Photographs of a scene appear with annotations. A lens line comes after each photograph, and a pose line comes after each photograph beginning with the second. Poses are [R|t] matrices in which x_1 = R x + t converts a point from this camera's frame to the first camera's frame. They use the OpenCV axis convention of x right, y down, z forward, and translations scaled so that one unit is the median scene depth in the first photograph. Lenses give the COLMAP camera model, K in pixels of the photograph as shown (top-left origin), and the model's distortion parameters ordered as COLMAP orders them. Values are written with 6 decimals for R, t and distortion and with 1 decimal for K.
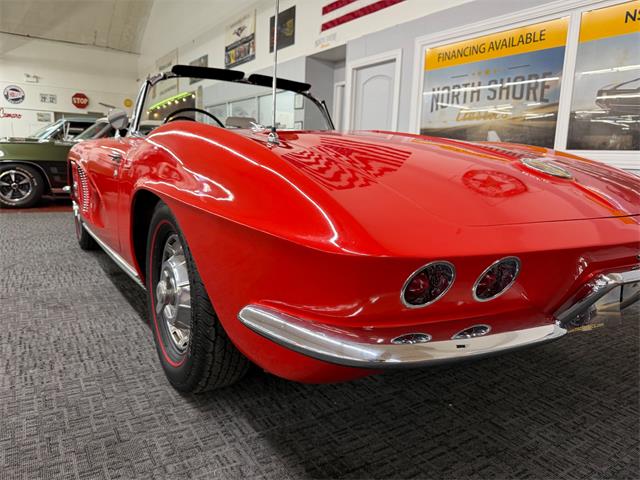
lens RADIAL K [[456.9, 0, 318.9], [0, 456.9, 237.8], [0, 0, 1]] dist [0.005704, -0.017756]
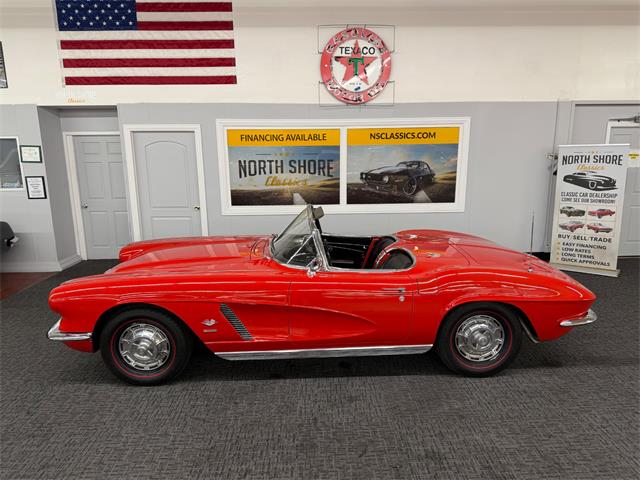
lens RADIAL K [[452.3, 0, 319.9], [0, 452.3, 241.9], [0, 0, 1]] dist [0.030692, -0.045312]
pose [[0.518800, -0.219095, 0.826344, -0.820426], [0.174034, 0.973428, 0.148829, -0.274622], [-0.836994, 0.066599, 0.543145, 0.126796]]
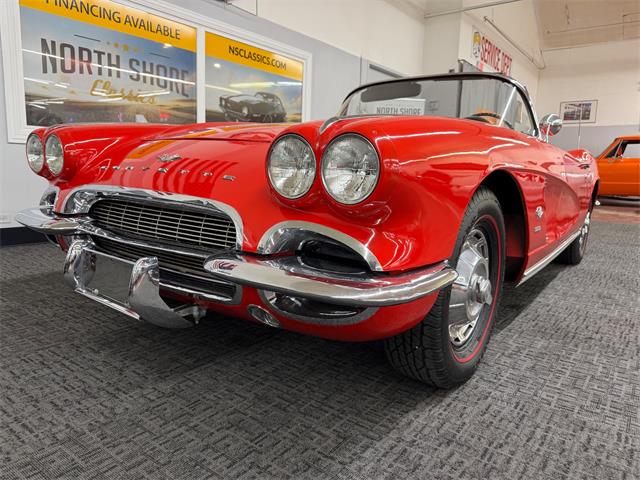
lens RADIAL K [[452.3, 0, 320.0], [0, 452.3, 243.7], [0, 0, 1]] dist [0.030692, -0.045312]
pose [[-0.345961, -0.204578, 0.915674, -0.644792], [0.111755, 0.960007, 0.256706, -0.170633], [-0.931570, 0.191141, -0.309262, 0.957176]]
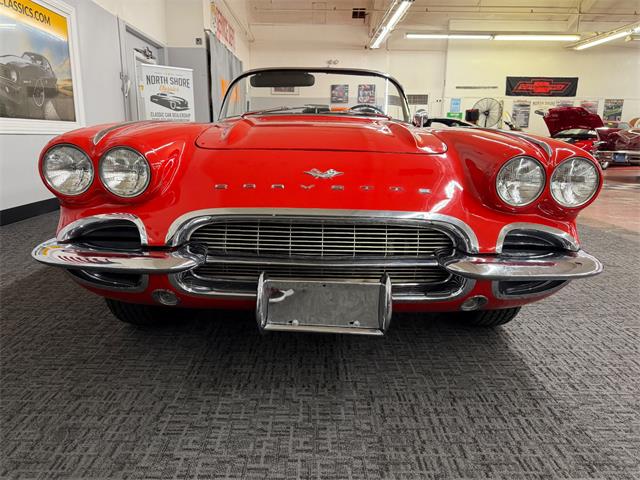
lens RADIAL K [[452.3, 0, 317.2], [0, 452.3, 236.4], [0, 0, 1]] dist [0.030692, -0.045312]
pose [[-0.844712, -0.163772, 0.509550, -0.475441], [0.043434, 0.927920, 0.370241, -0.230316], [-0.533456, 0.334878, -0.776711, 1.192754]]
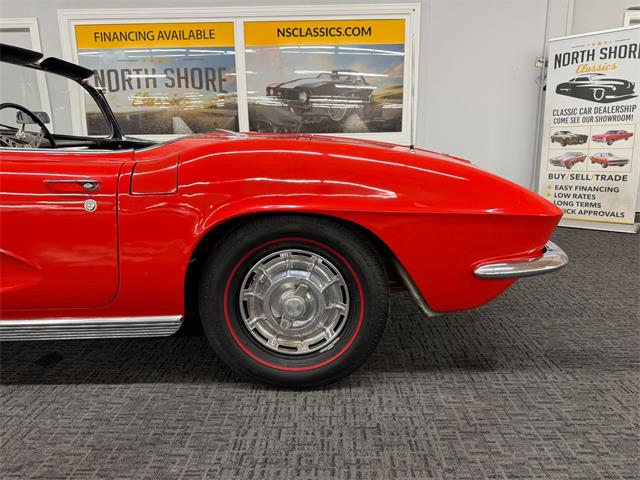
lens RADIAL K [[452.3, 0, 322.5], [0, 452.3, 240.0], [0, 0, 1]] dist [0.030692, -0.045312]
pose [[0.554564, -0.222922, 0.801726, -0.340087], [0.172275, 0.973333, 0.151474, -0.052204], [-0.814113, 0.054115, 0.578179, 0.112901]]
